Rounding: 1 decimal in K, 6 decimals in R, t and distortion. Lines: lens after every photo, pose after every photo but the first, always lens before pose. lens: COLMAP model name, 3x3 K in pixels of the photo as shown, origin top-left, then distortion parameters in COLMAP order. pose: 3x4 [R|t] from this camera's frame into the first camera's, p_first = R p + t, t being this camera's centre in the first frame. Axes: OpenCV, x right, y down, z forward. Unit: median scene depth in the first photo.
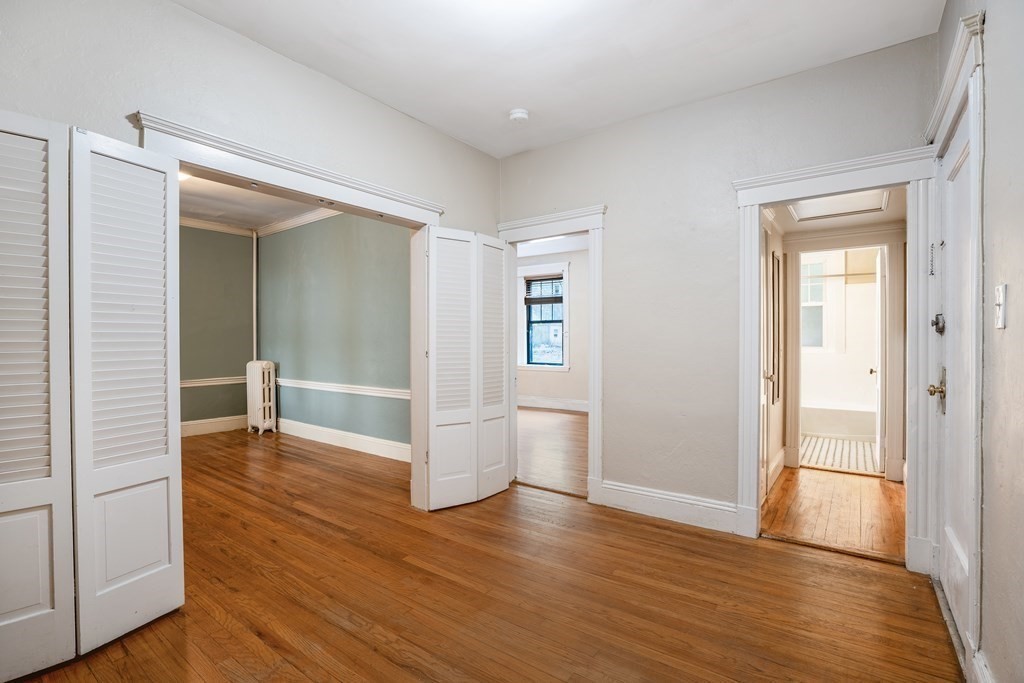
lens RADIAL K [[471.8, 0, 511.8], [0, 471.8, 343.3], [0, 0, 1]] dist [-0.066734, 0.026134]
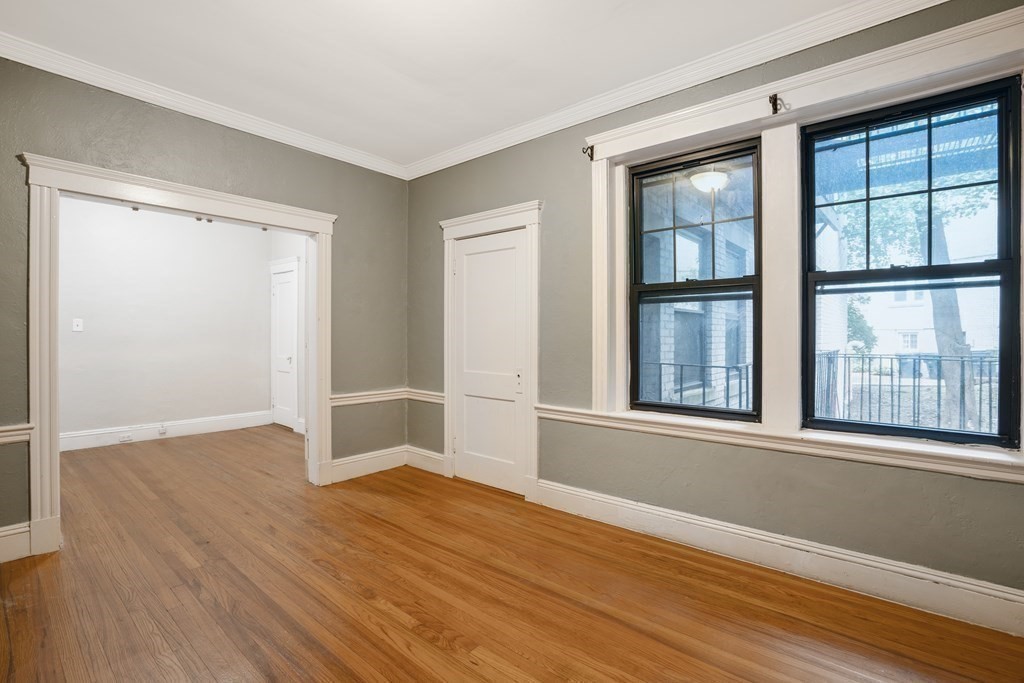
lens RADIAL K [[471.3, 0, 512.0], [0, 471.3, 341.5], [0, 0, 1]] dist [-0.066235, 0.020923]
pose [[-0.997856, -0.000469, 0.065445, -0.565612], [0.000648, 0.999854, 0.017053, -0.002831], [-0.065443, 0.017058, -0.997710, 0.946717]]
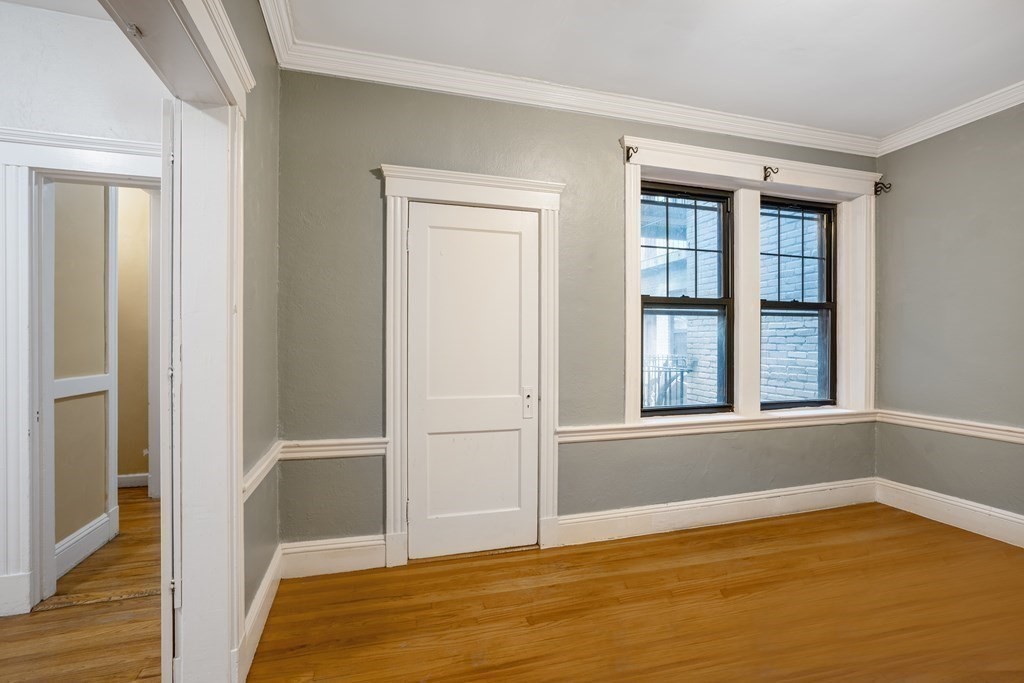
lens RADIAL K [[469.8, 0, 504.4], [0, 469.8, 345.8], [0, 0, 1]] dist [-0.053520, 0.026029]
pose [[-0.606478, 0.006794, -0.795072, -0.161160], [-0.002543, 0.999942, 0.010484, -0.004595], [0.795097, 0.008381, -0.606425, 0.629014]]
